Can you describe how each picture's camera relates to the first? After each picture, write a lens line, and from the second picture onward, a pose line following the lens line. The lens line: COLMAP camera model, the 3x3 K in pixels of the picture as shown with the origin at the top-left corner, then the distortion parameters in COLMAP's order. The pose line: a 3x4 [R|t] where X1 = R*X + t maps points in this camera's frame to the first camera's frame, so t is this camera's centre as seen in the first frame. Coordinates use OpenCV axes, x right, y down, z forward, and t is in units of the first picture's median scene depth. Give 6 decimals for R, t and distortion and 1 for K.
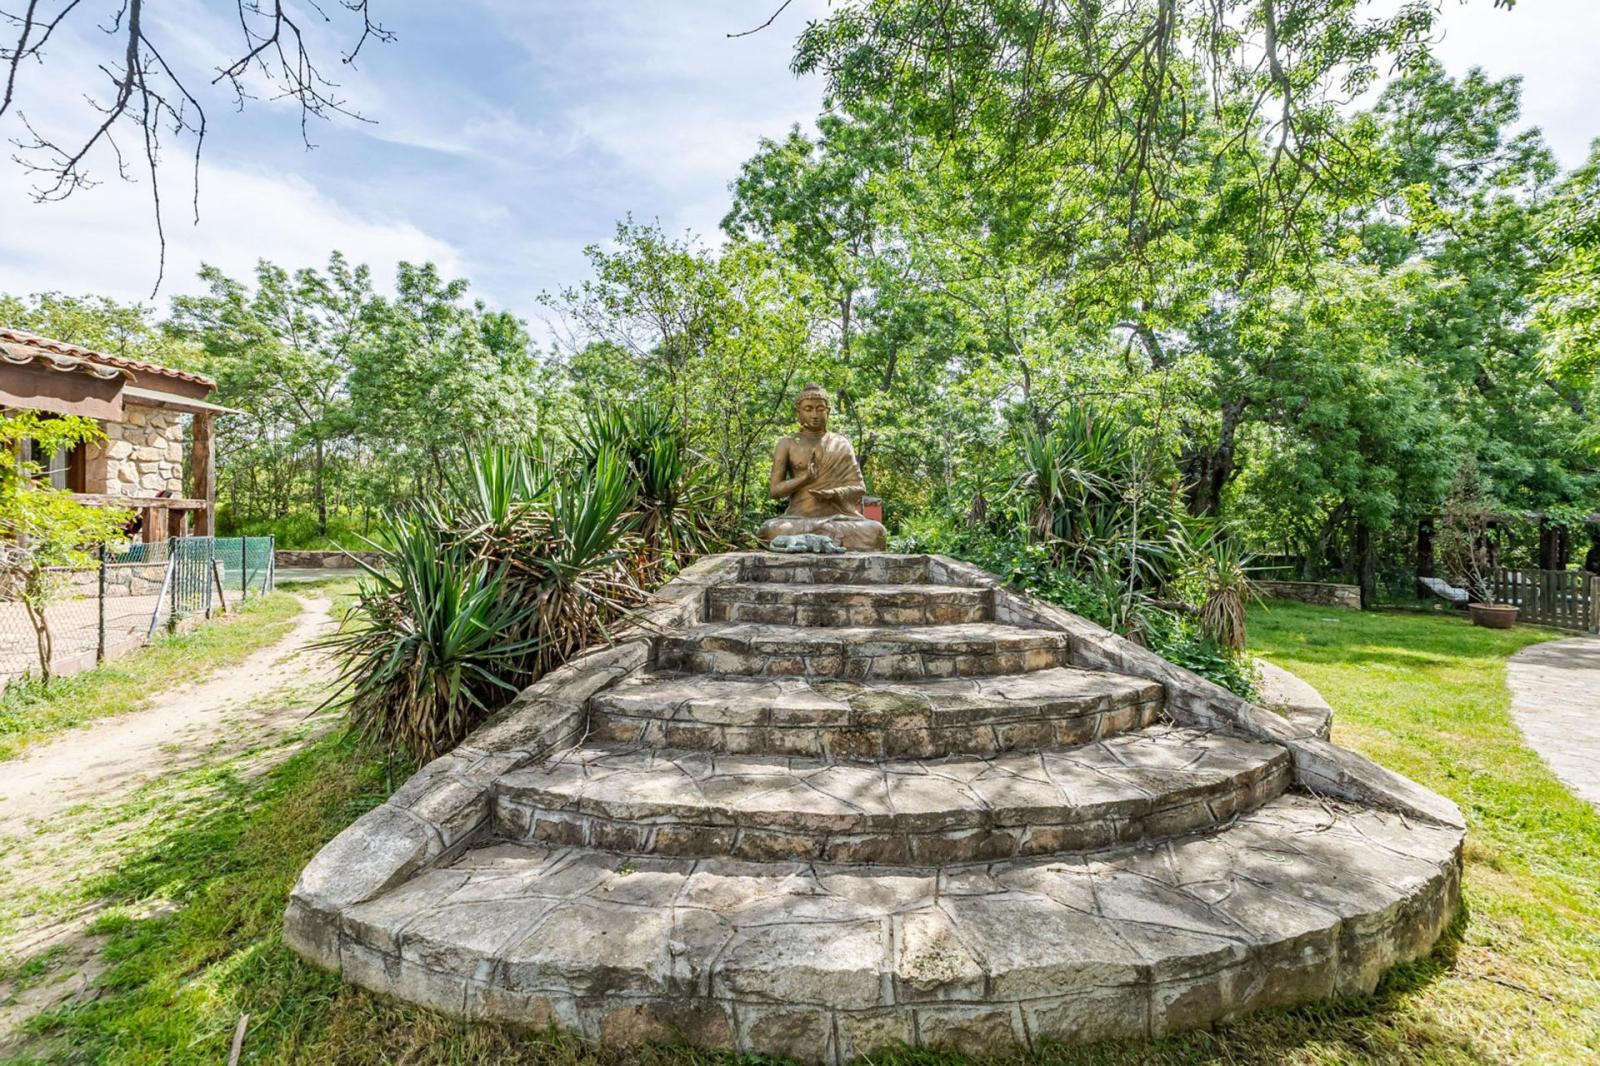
lens RADIAL K [[664.1, 0, 807.8], [0, 664.1, 532.3], [0, 0, 1]] dist [-0.015790, 0.000857]
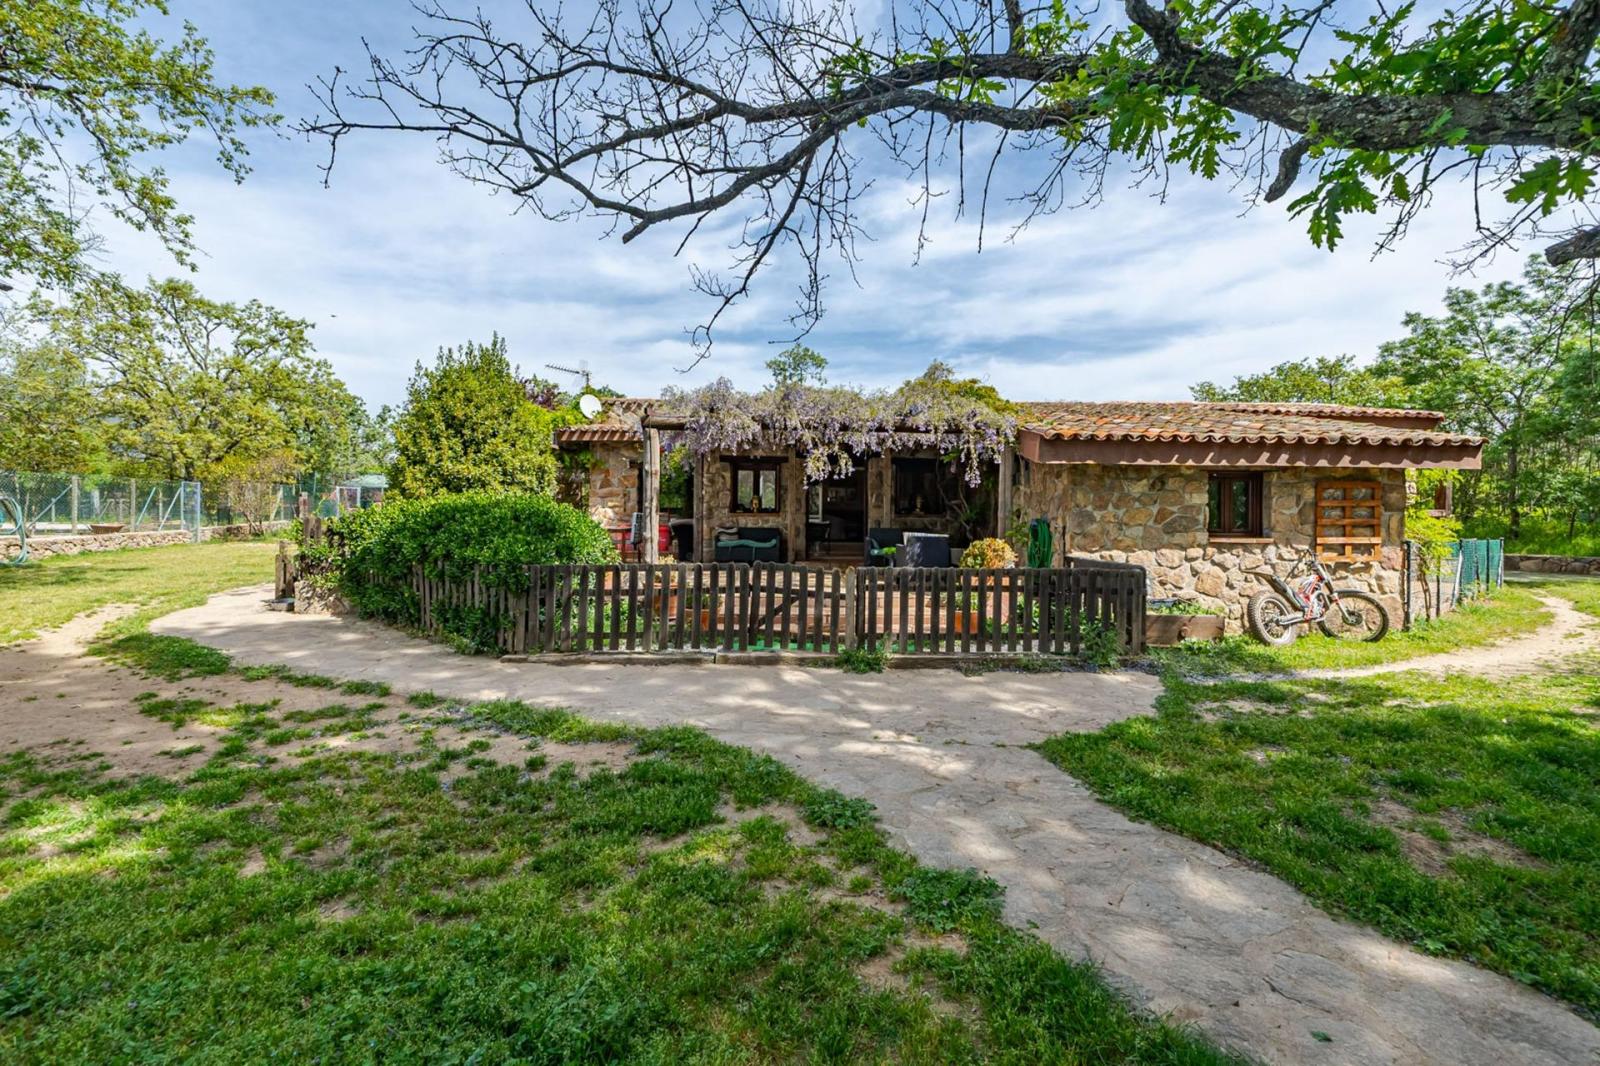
lens RADIAL K [[664.1, 0, 813.4], [0, 664.1, 527.8], [0, 0, 1]] dist [-0.015790, 0.000857]
pose [[0.167263, 0.003210, -0.985907, 0.074706], [-0.007824, 0.999968, 0.001928, -0.005962], [0.985881, 0.007392, 0.167283, -0.240667]]
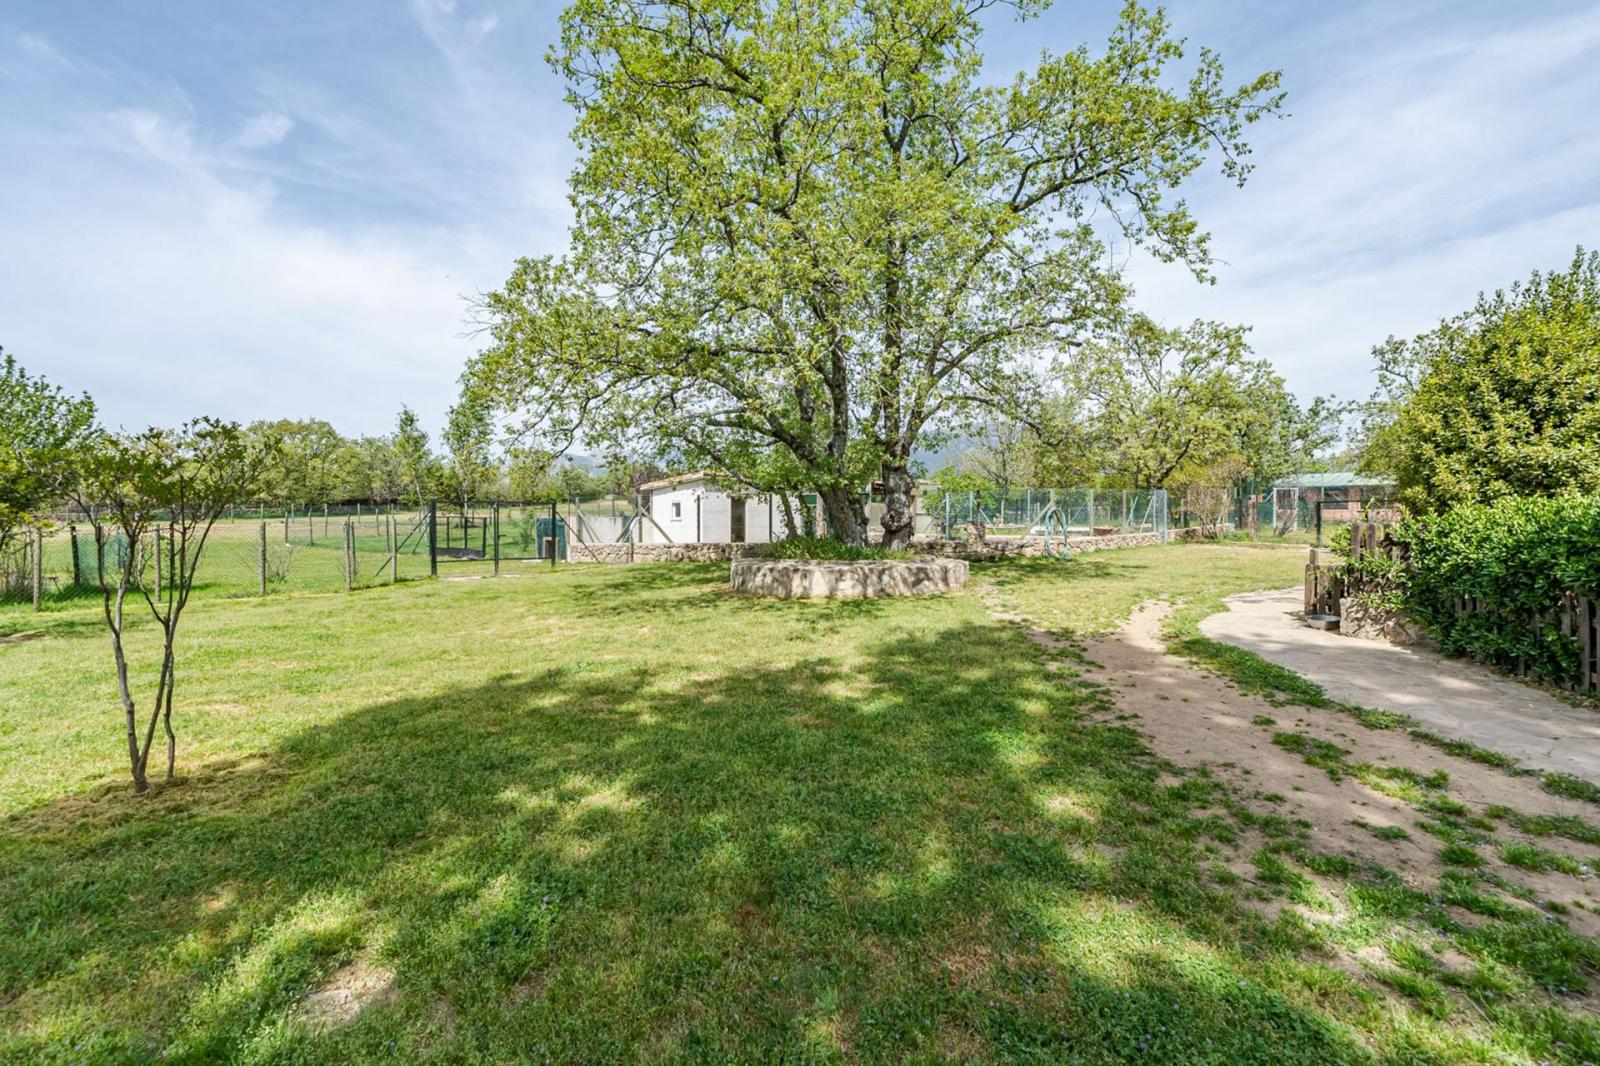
lens RADIAL K [[664.1, 0, 807.1], [0, 664.1, 529.0], [0, 0, 1]] dist [-0.015790, 0.000857]
pose [[-0.861153, 0.001410, -0.508344, 0.040999], [-0.004816, 0.999929, 0.010932, -0.009011], [0.508323, 0.011863, -0.861085, -0.340610]]
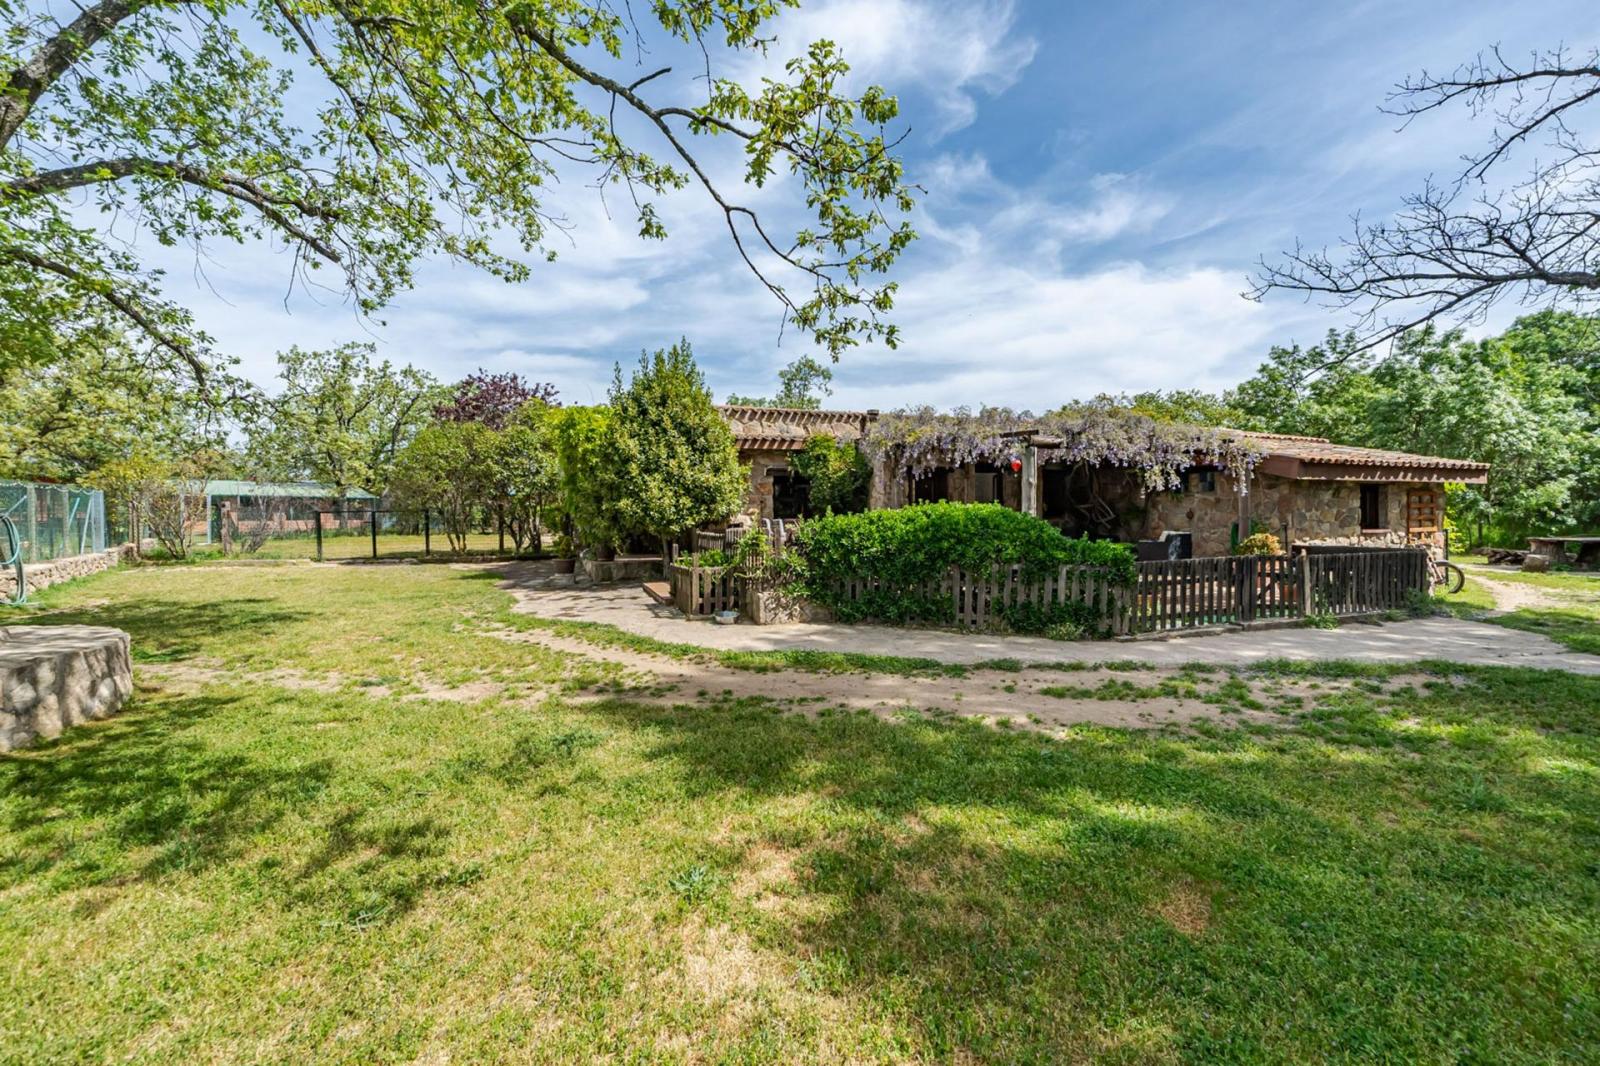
lens RADIAL K [[664.1, 0, 800.8], [0, 664.1, 545.5], [0, 0, 1]] dist [-0.015790, 0.000857]
pose [[0.479594, 0.014748, -0.877367, -0.015276], [0.014165, 0.999598, 0.024545, -0.008827], [0.877376, -0.024199, 0.479192, -0.705789]]
